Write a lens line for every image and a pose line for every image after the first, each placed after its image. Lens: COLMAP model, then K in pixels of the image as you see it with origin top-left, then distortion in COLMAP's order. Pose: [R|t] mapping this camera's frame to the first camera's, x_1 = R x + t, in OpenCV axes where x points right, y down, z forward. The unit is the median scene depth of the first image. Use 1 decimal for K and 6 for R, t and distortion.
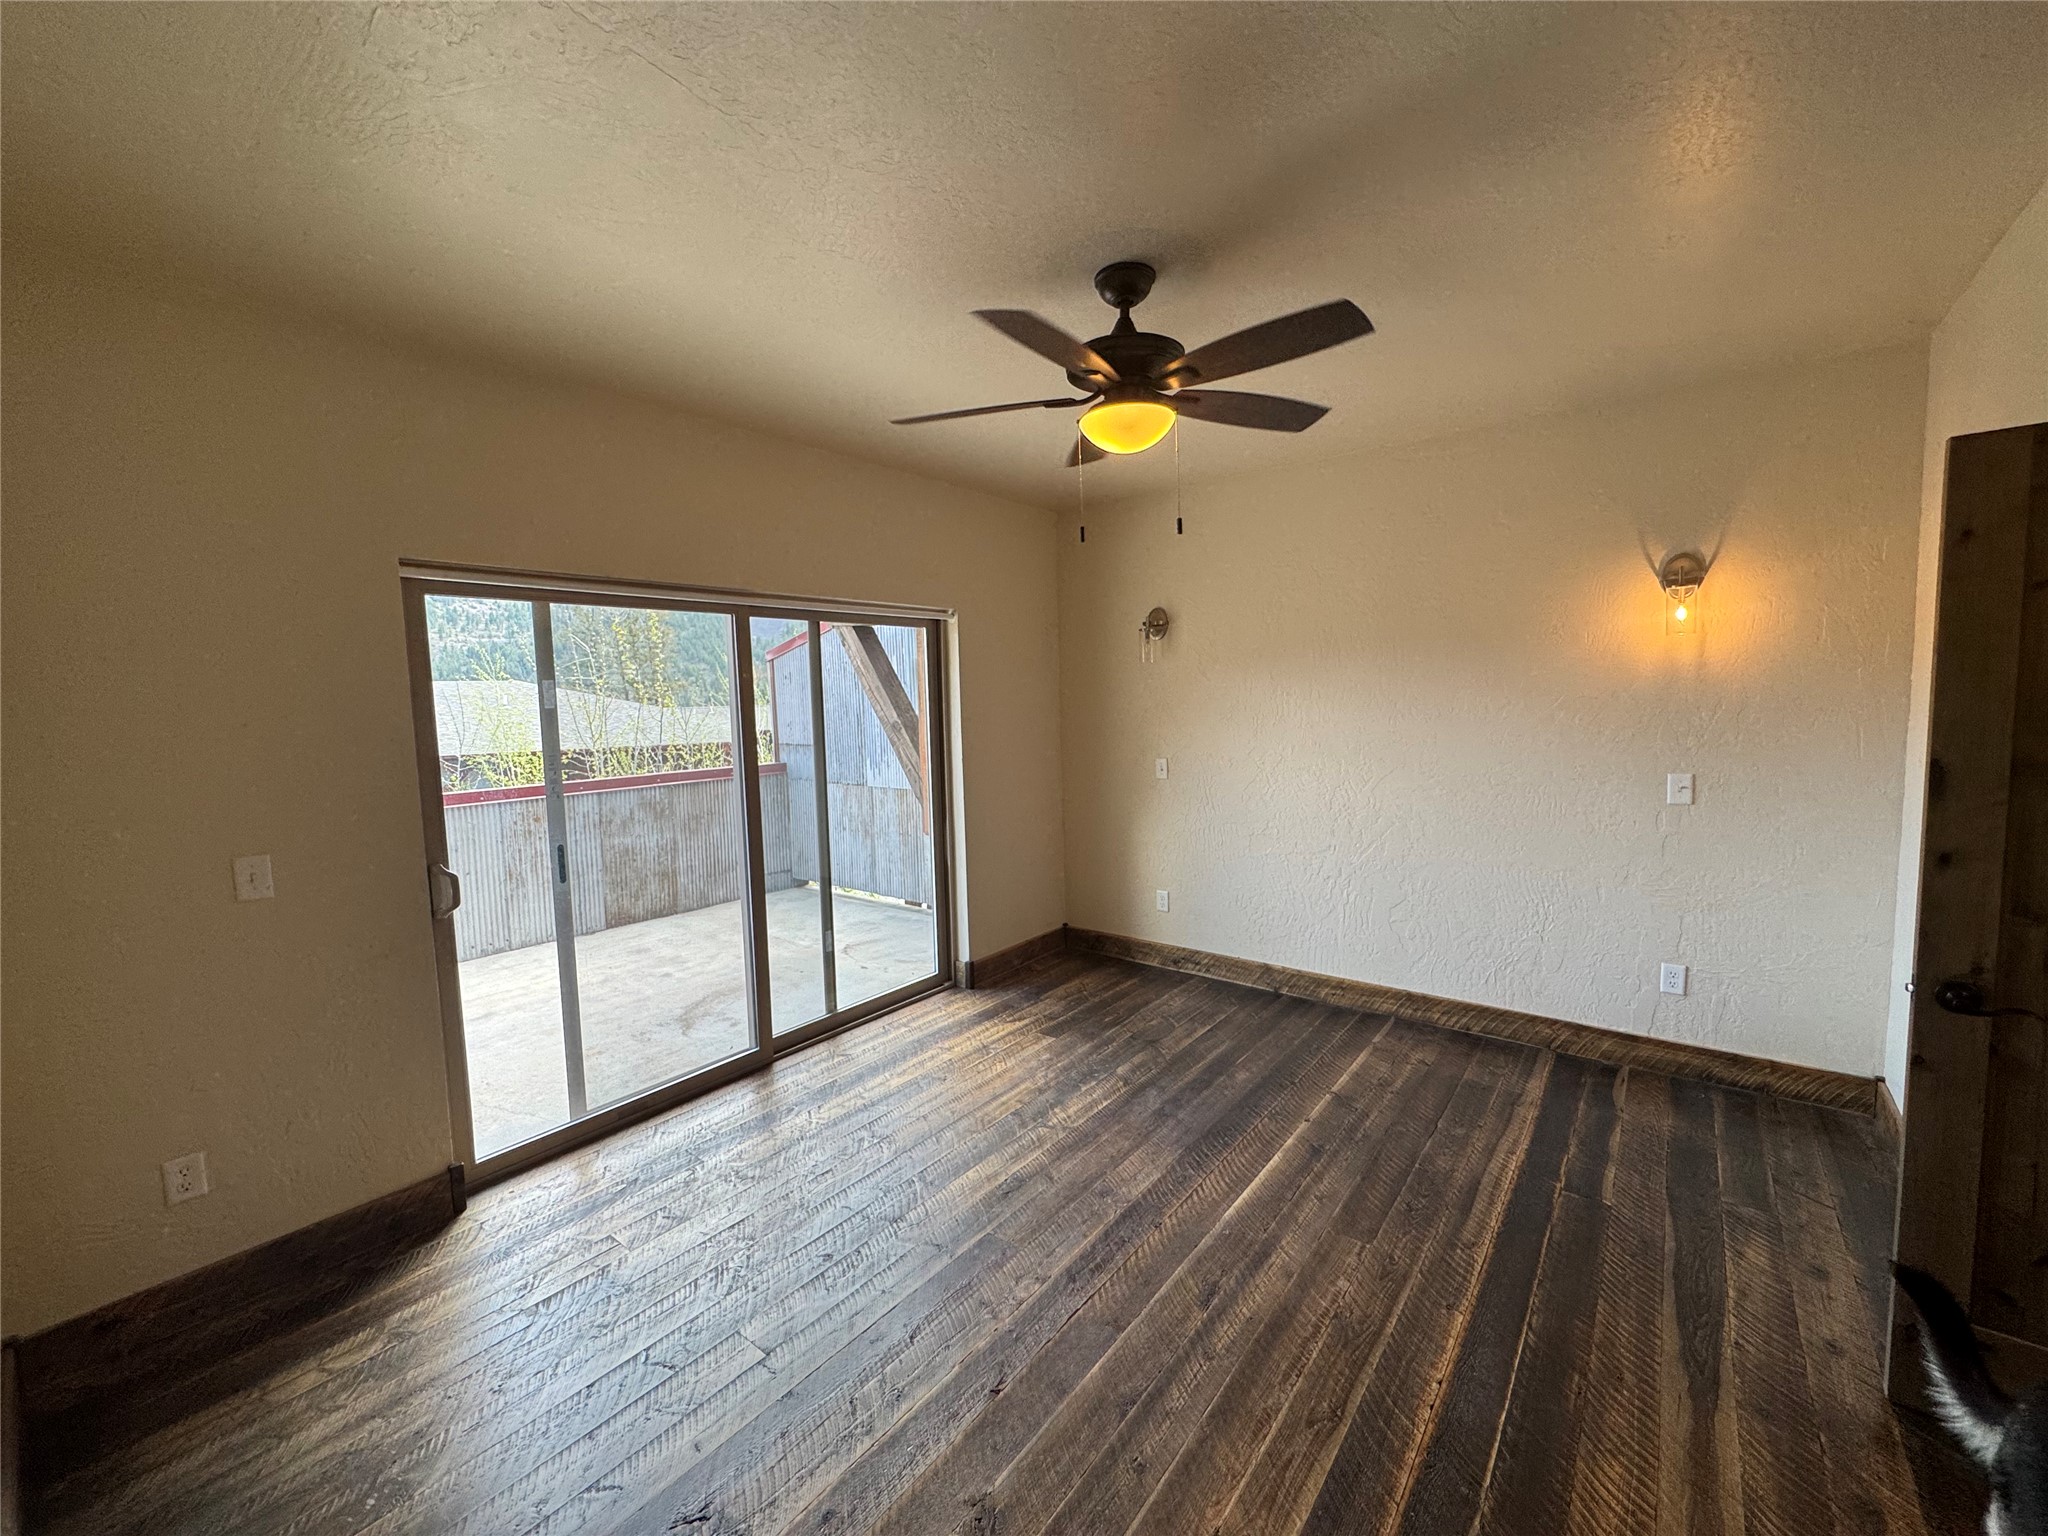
lens RADIAL K [[816.9, 0, 1018.5], [0, 816.9, 768.4], [0, 0, 1]] dist [-0.002665, 0.000072]
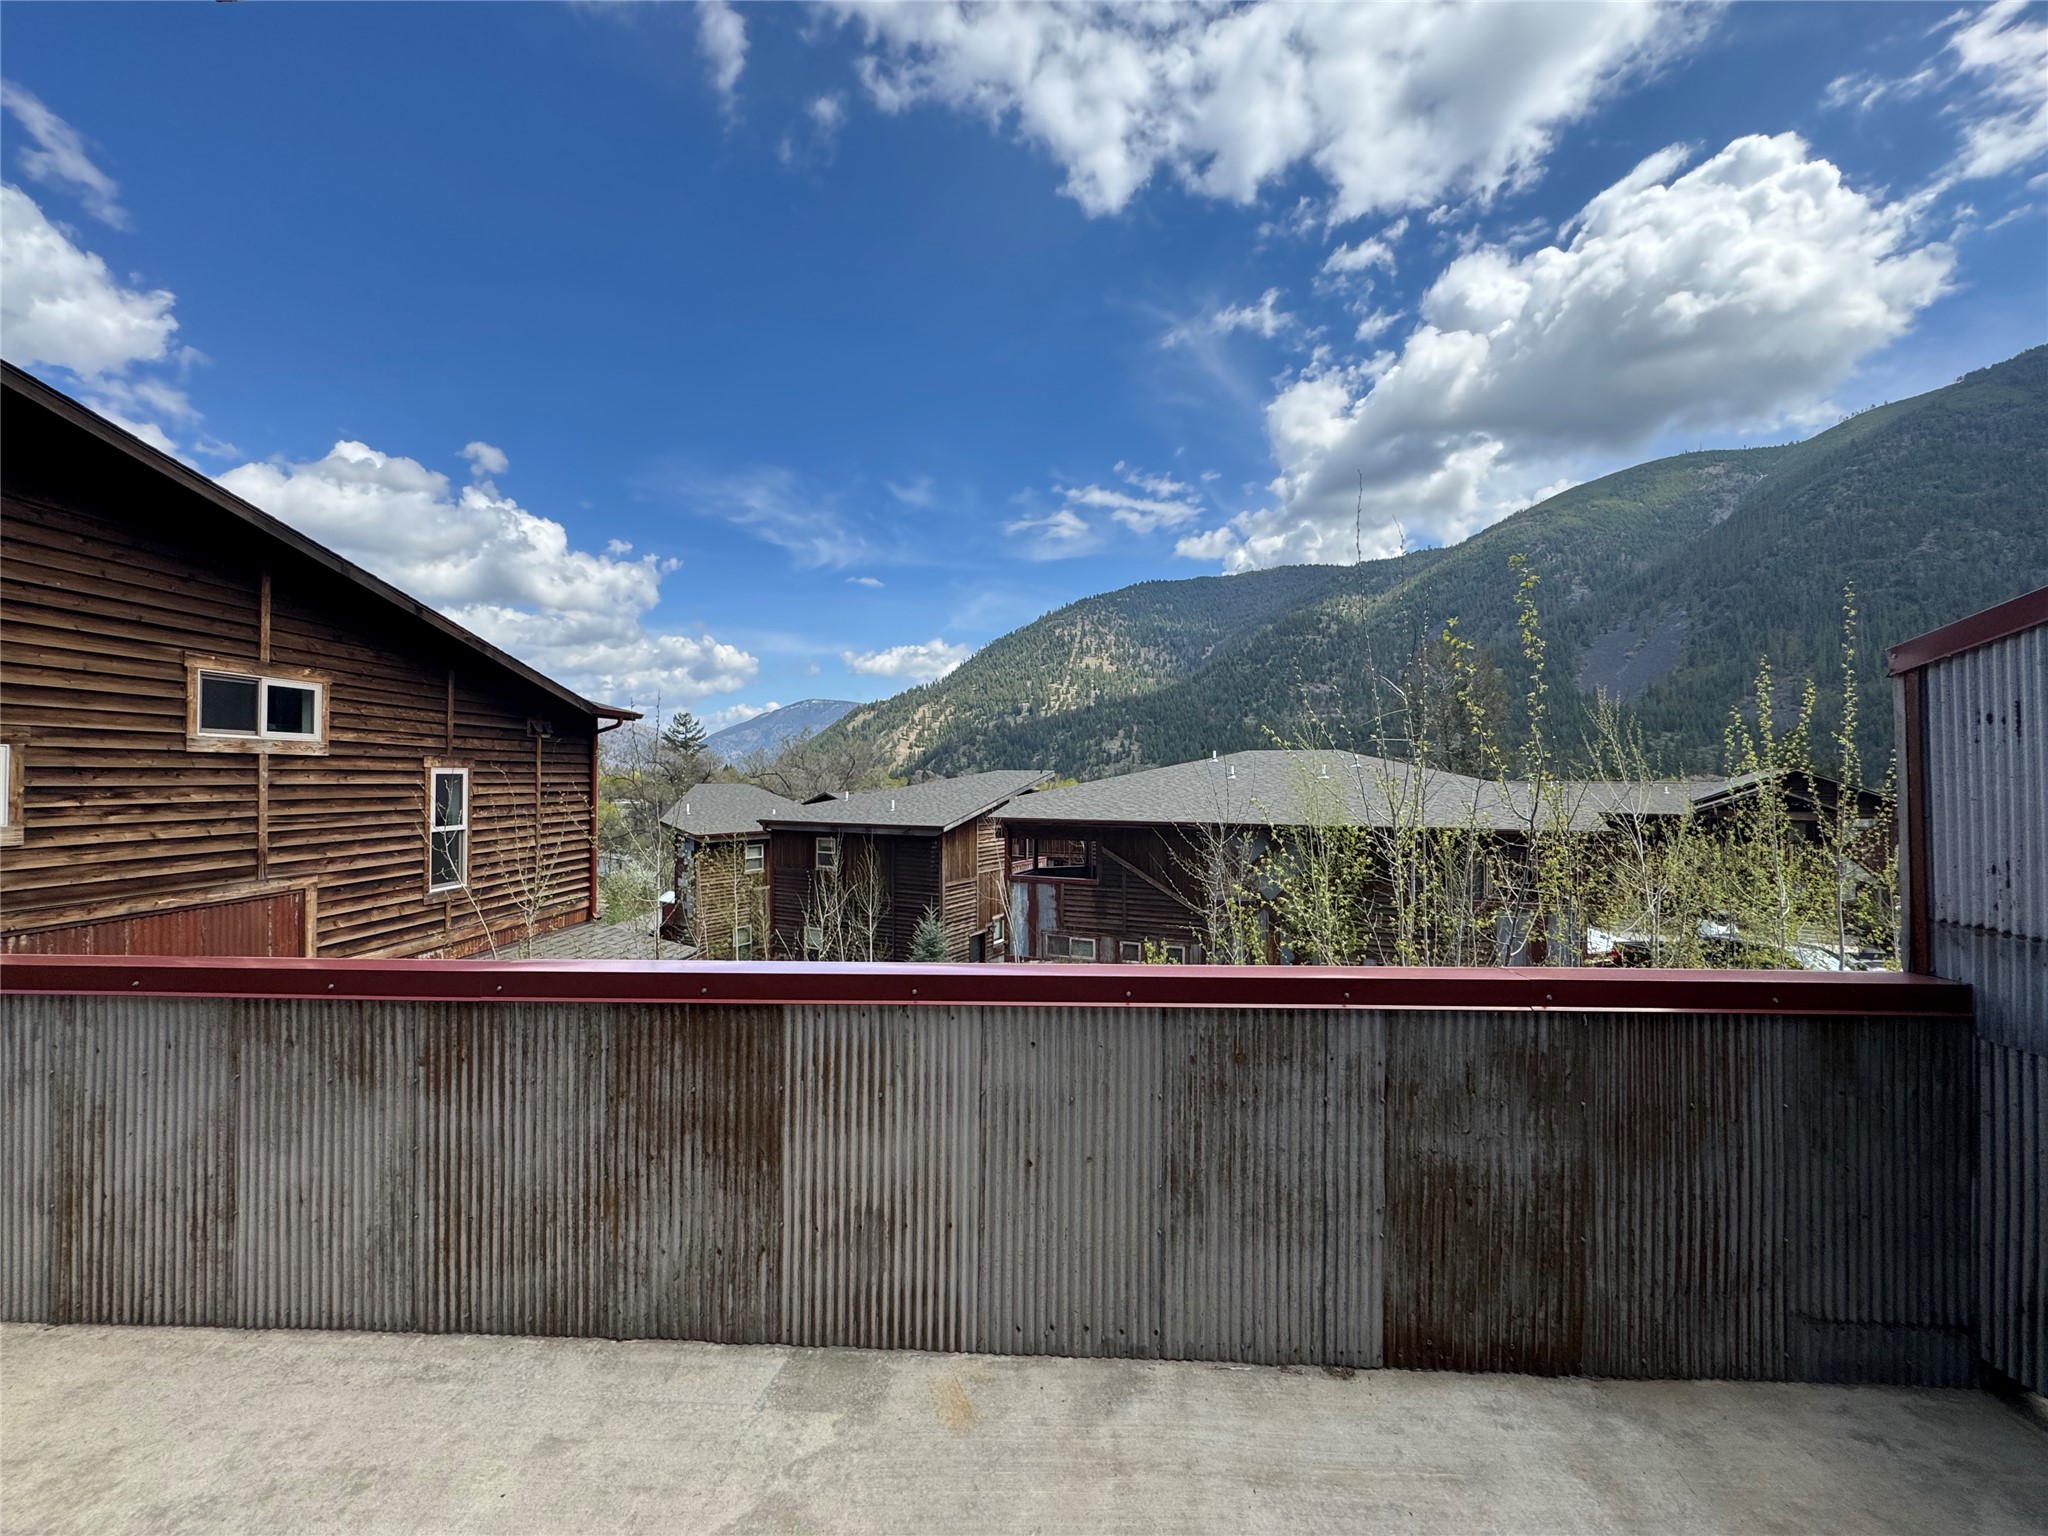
lens RADIAL K [[816.9, 0, 1023.9], [0, 816.9, 769.9], [0, 0, 1]] dist [-0.002665, 0.000072]
pose [[0.600446, 0.016341, -0.799498, -0.281373], [-0.083639, 0.995591, -0.042466, -0.051330], [0.795279, 0.092368, 0.599165, 0.562315]]
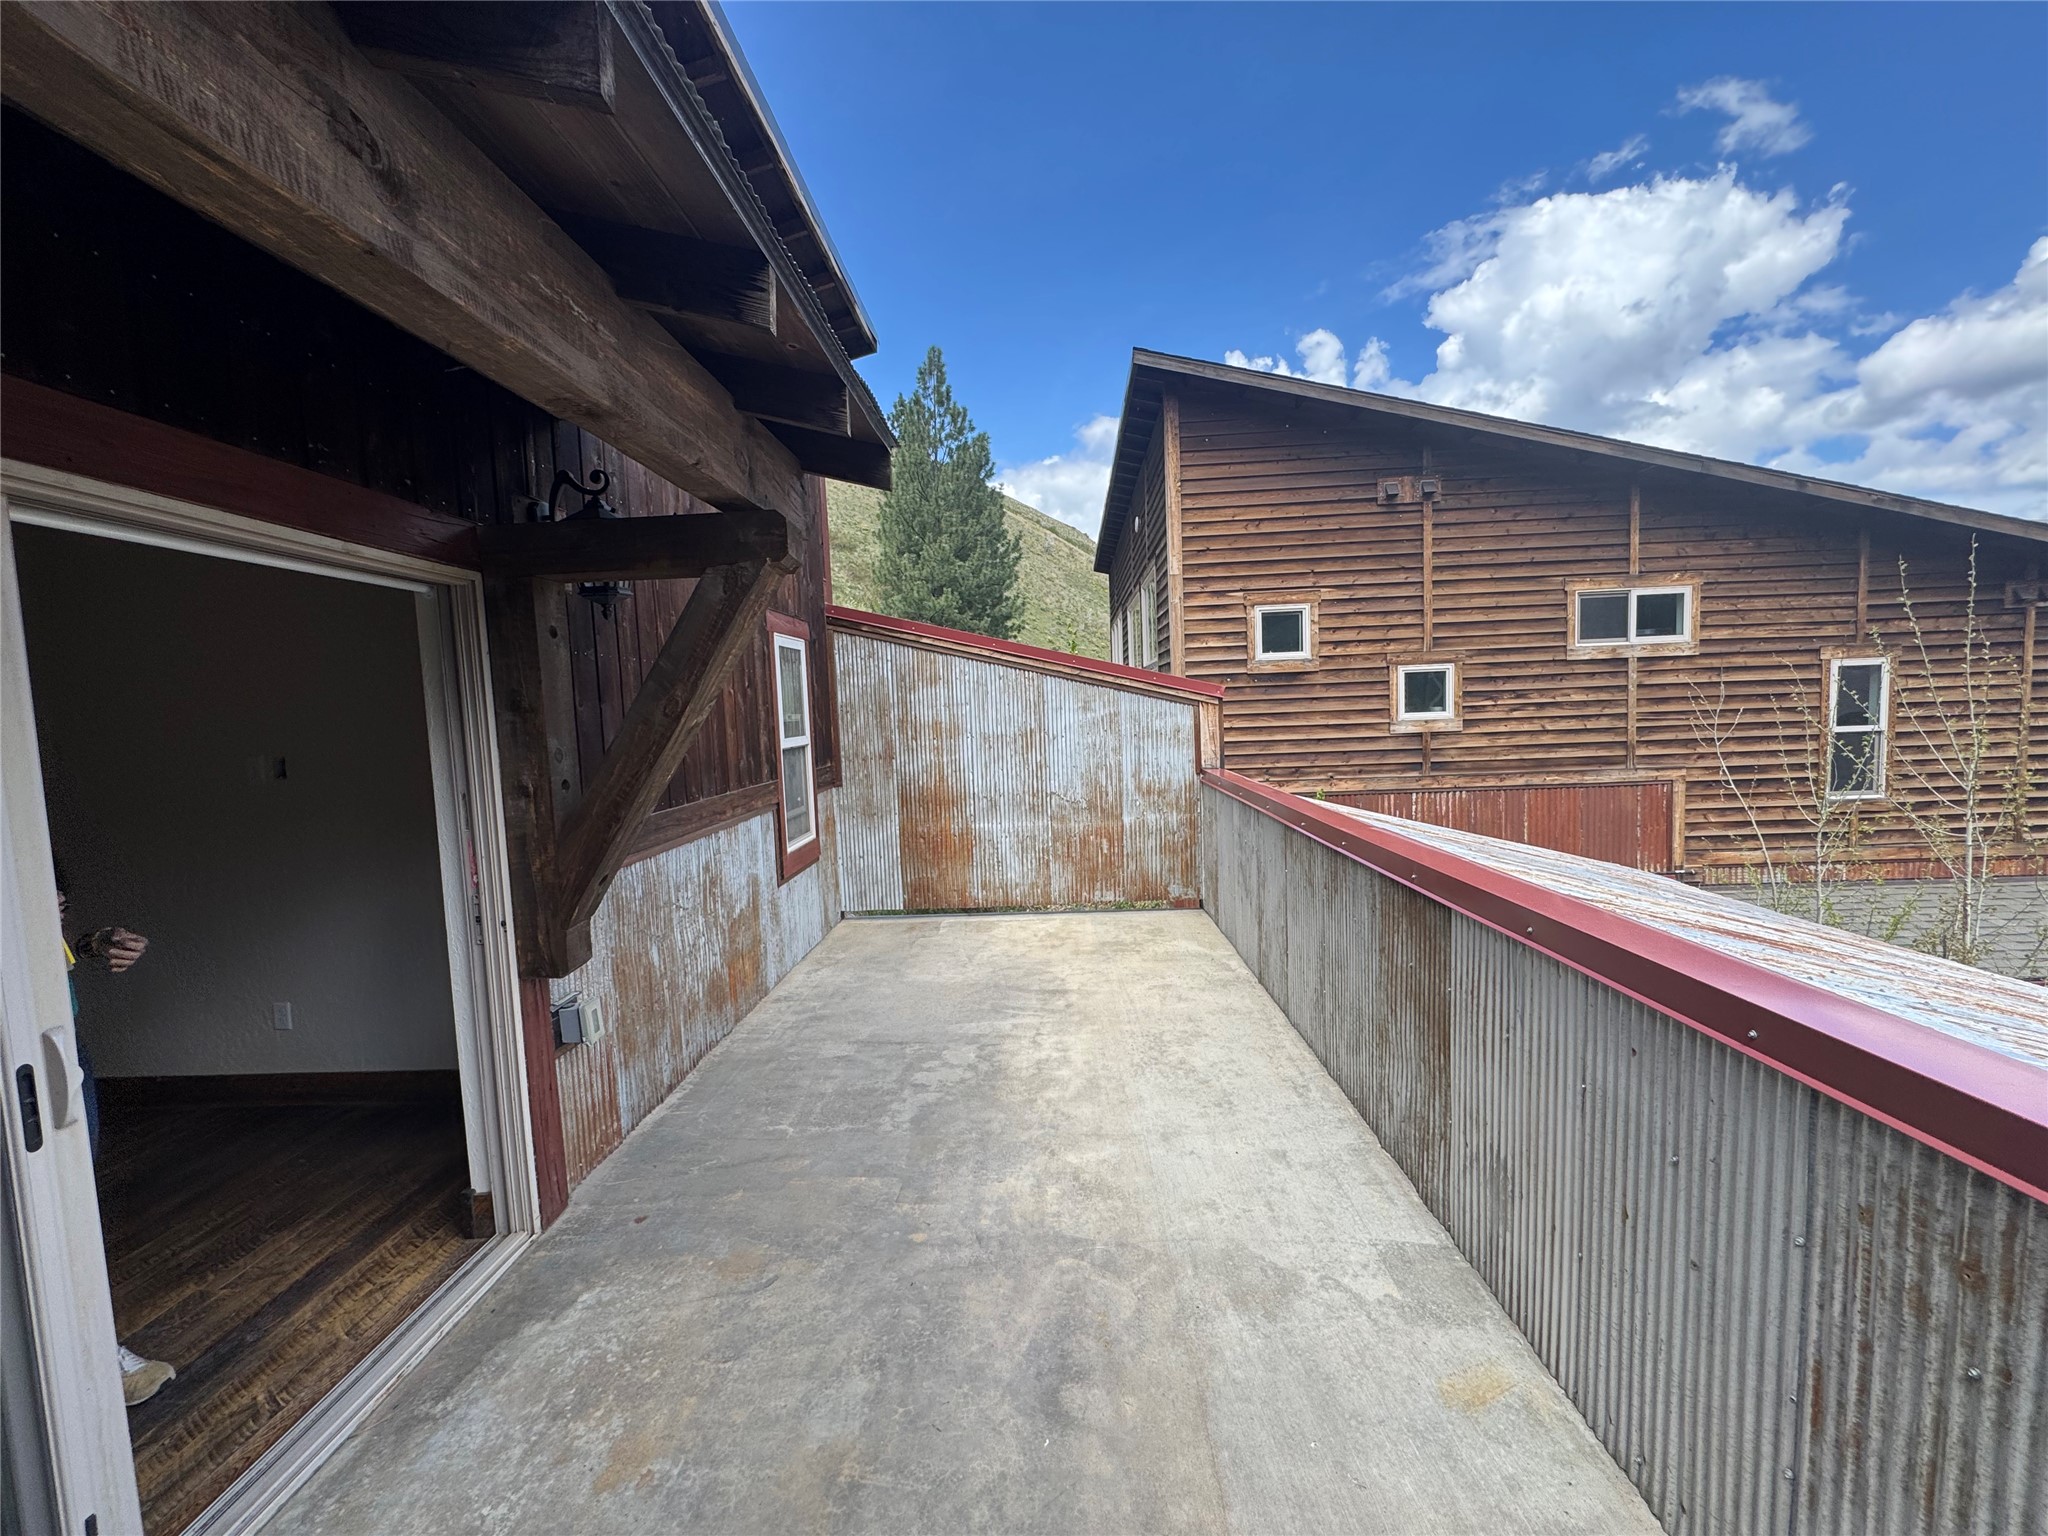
lens RADIAL K [[816.9, 0, 1027.5], [0, 816.9, 772.9], [0, 0, 1]] dist [-0.002665, 0.000072]
pose [[-0.794033, 0.104011, -0.598910, -0.282274], [0.005947, 0.986535, 0.163444, -0.070956], [0.607845, 0.126218, -0.783960, 0.878521]]
